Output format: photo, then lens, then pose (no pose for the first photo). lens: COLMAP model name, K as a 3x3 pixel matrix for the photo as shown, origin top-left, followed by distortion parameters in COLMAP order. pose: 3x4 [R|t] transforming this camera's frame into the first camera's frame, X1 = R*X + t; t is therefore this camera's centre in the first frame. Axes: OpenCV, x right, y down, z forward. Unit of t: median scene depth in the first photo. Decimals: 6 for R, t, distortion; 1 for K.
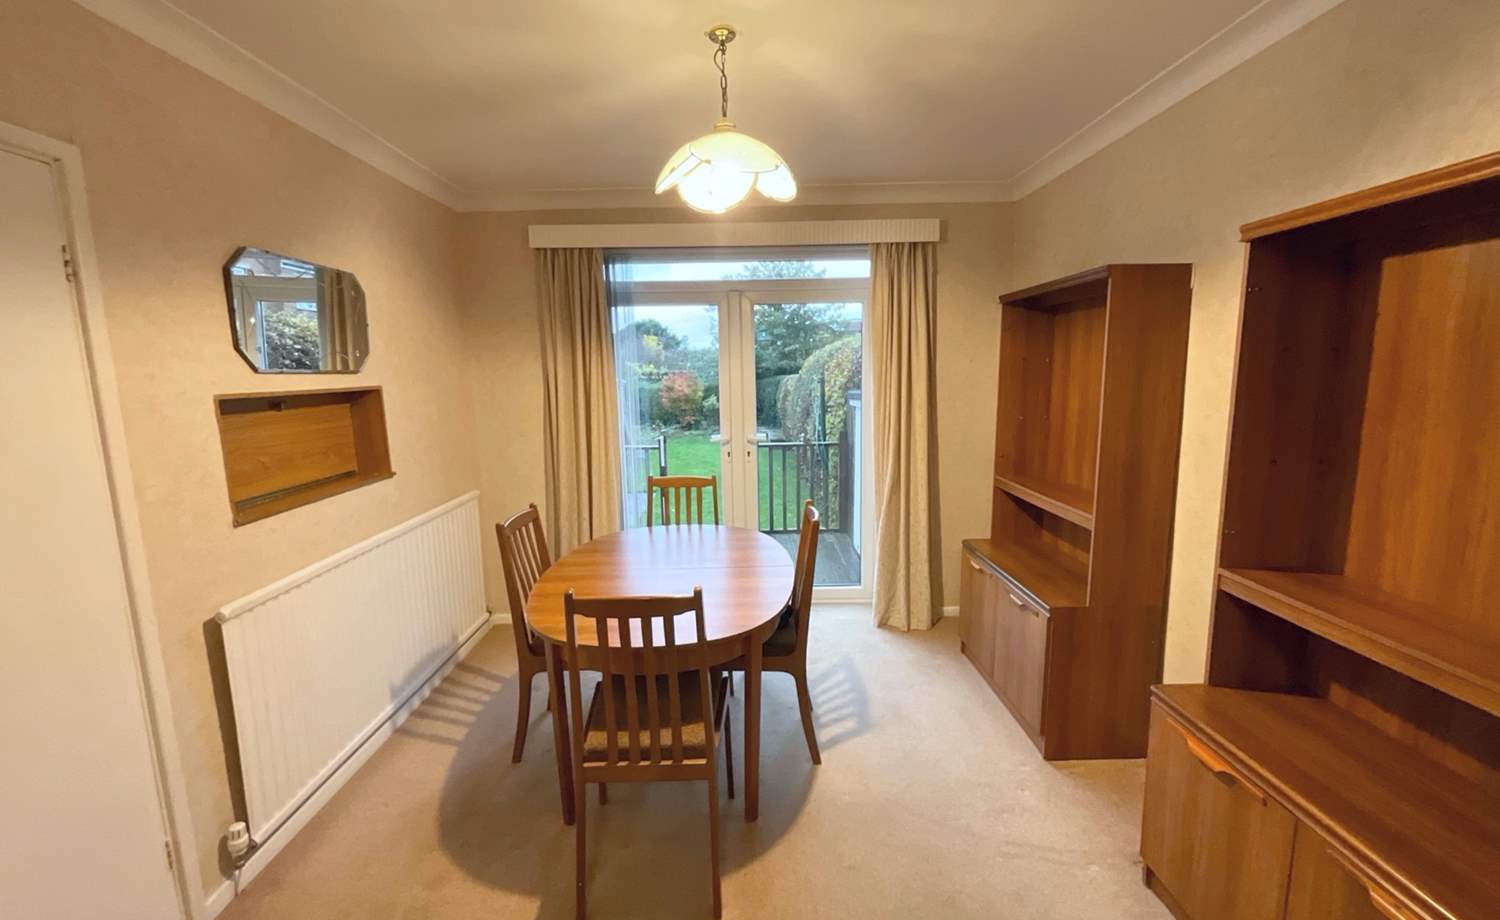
lens RADIAL K [[618.3, 0, 753.6], [0, 618.3, 456.8], [0, 0, 1]] dist [-0.001908, 0.000716]
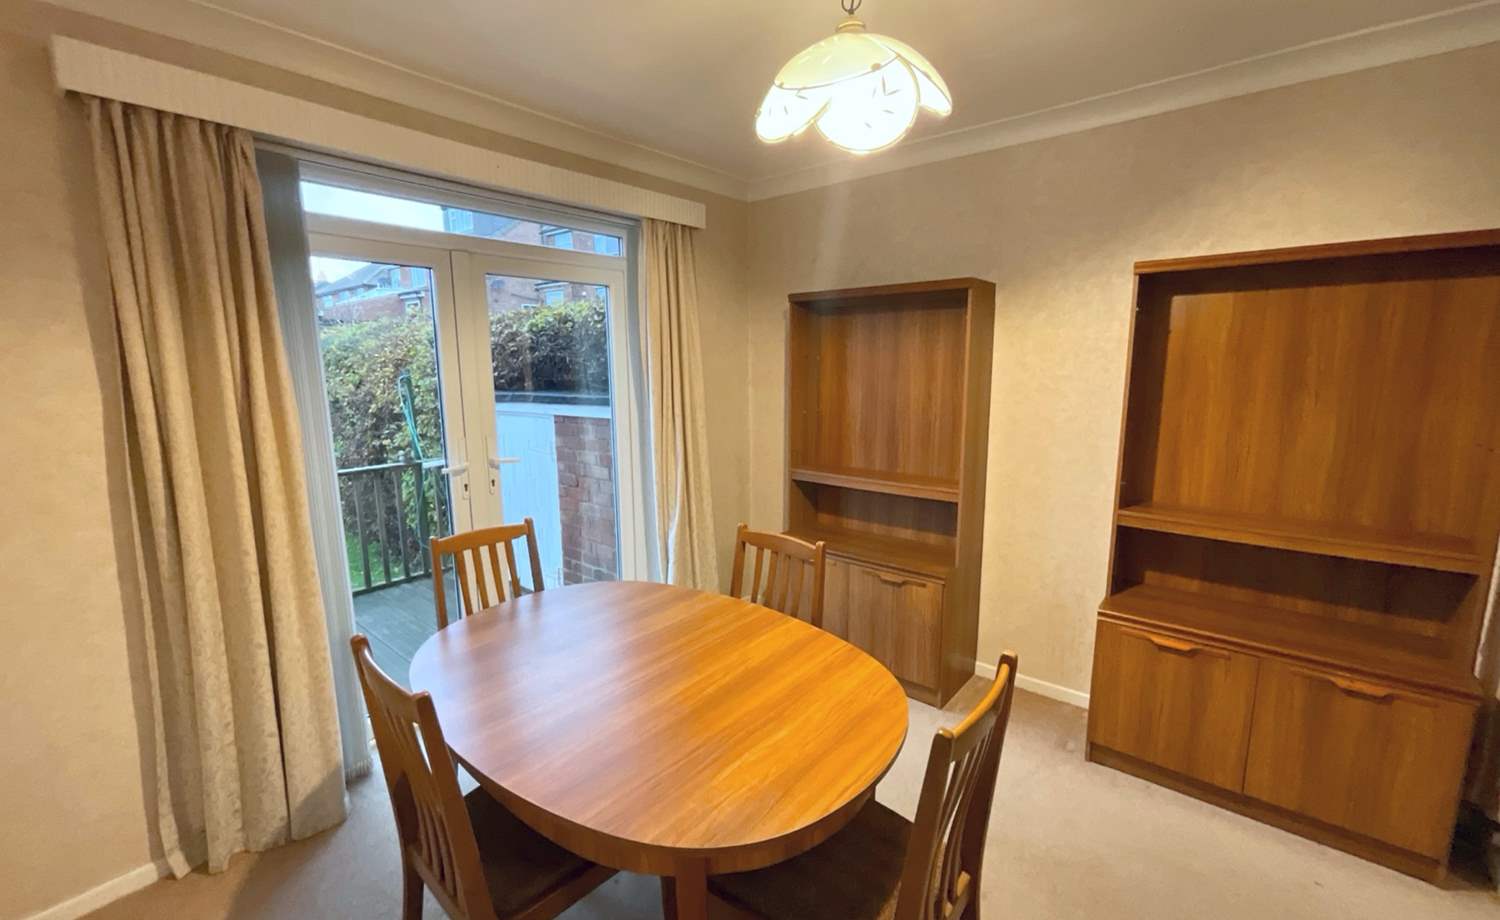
lens RADIAL K [[618.3, 0, 754.4], [0, 618.3, 461.4], [0, 0, 1]] dist [-0.001908, 0.000716]
pose [[0.649736, -0.113590, 0.751625, -0.432281], [0.104046, 0.992756, 0.060089, -0.051924], [-0.753006, 0.039161, 0.656848, 0.376676]]
